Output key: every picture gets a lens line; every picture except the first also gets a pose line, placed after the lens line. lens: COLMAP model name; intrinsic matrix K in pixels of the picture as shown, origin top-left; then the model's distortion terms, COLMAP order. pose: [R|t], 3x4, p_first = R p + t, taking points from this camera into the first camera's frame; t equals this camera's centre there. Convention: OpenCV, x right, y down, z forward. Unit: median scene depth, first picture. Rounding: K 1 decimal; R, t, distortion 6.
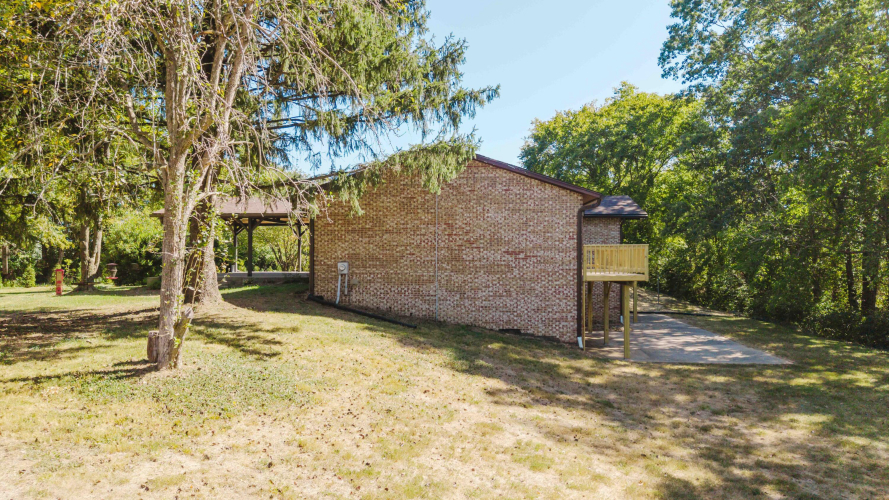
lens RADIAL K [[596.4, 0, 441.9], [0, 596.4, 252.9], [0, 0, 1]] dist [0.040259, -0.045590]
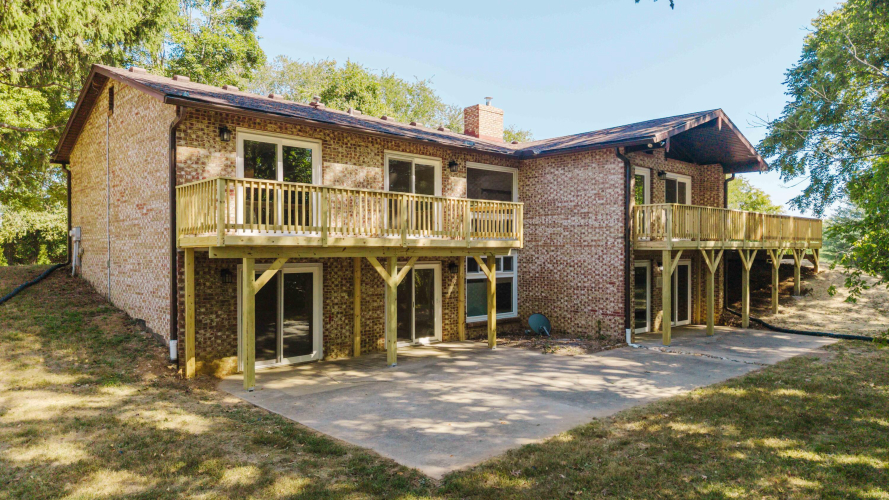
lens RADIAL K [[596.4, 0, 441.9], [0, 596.4, 252.9], [0, 0, 1]] dist [0.040259, -0.045590]
pose [[0.743031, 0.005412, -0.669235, 0.823012], [0.002710, 0.999935, 0.011094, 0.045805], [0.669252, -0.010057, 0.742968, 0.729958]]
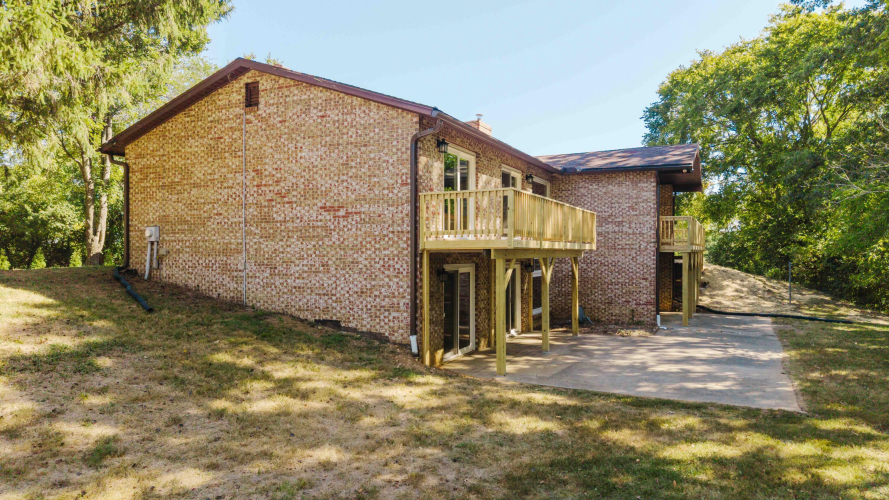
lens RADIAL K [[596.4, 0, 441.9], [0, 596.4, 252.9], [0, 0, 1]] dist [0.040259, -0.045590]
pose [[0.932706, 0.001089, -0.360635, 0.481603], [0.001095, 0.999982, 0.005850, 0.046611], [0.360635, -0.005852, 0.932689, 0.408349]]
